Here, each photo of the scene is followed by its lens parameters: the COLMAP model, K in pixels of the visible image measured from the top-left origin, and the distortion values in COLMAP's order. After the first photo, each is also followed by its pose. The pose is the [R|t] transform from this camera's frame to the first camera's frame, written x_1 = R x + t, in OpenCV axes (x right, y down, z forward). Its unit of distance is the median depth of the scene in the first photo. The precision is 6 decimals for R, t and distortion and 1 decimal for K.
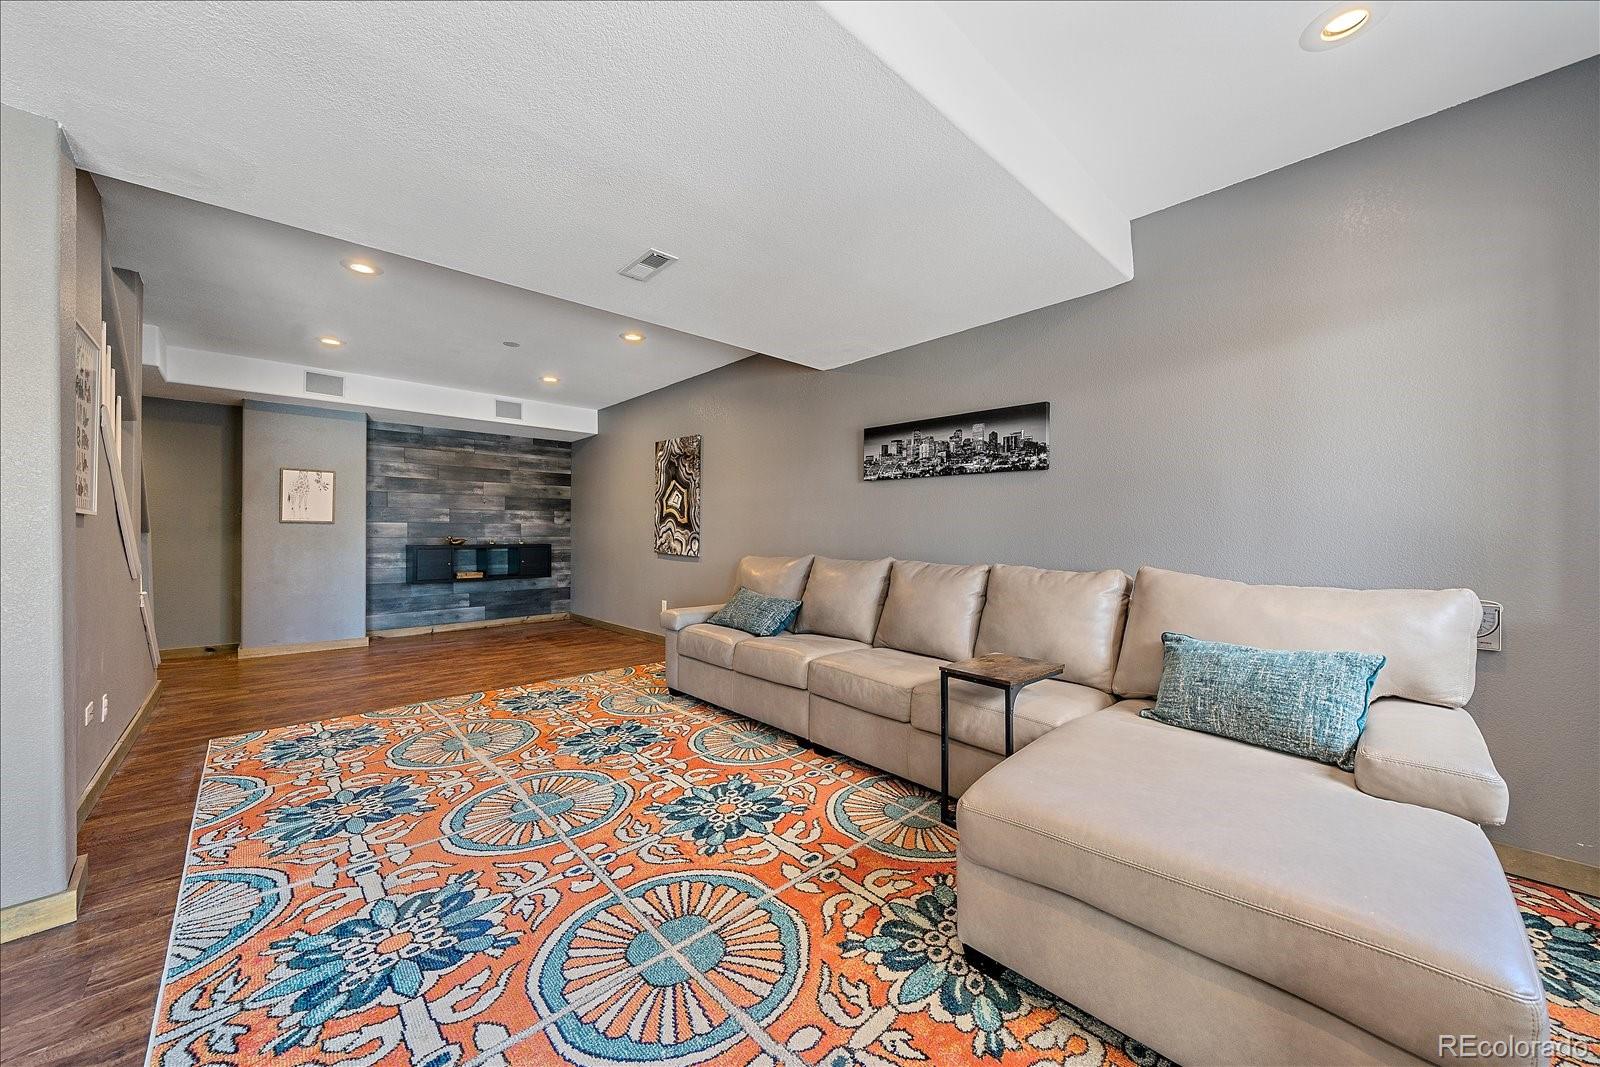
lens RADIAL K [[575.8, 0, 799.8], [0, 575.8, 534.0], [0, 0, 1]] dist [-0.003398, -0.000517]
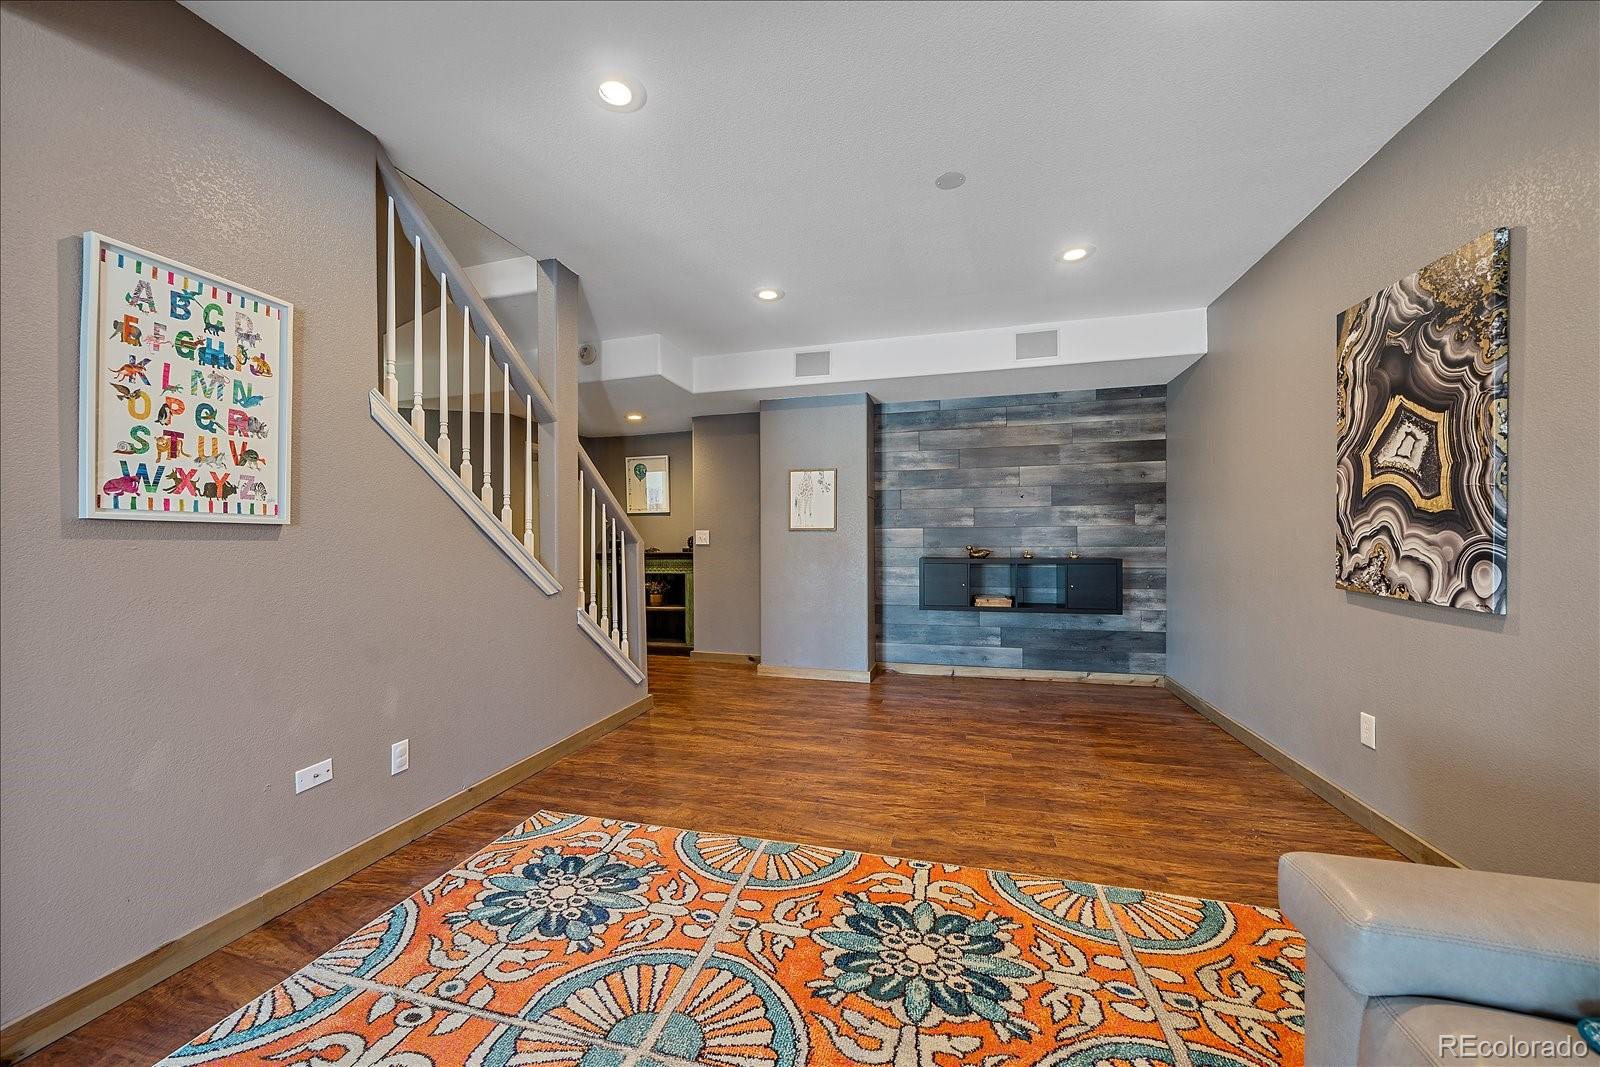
lens RADIAL K [[575.8, 0, 811.6], [0, 575.8, 539.3], [0, 0, 1]] dist [-0.003398, -0.000517]
pose [[0.497667, -0.005236, -0.867352, -0.087727], [0.003929, 0.999985, -0.003782, -0.002332], [0.867359, -0.001526, 0.497680, 0.489383]]
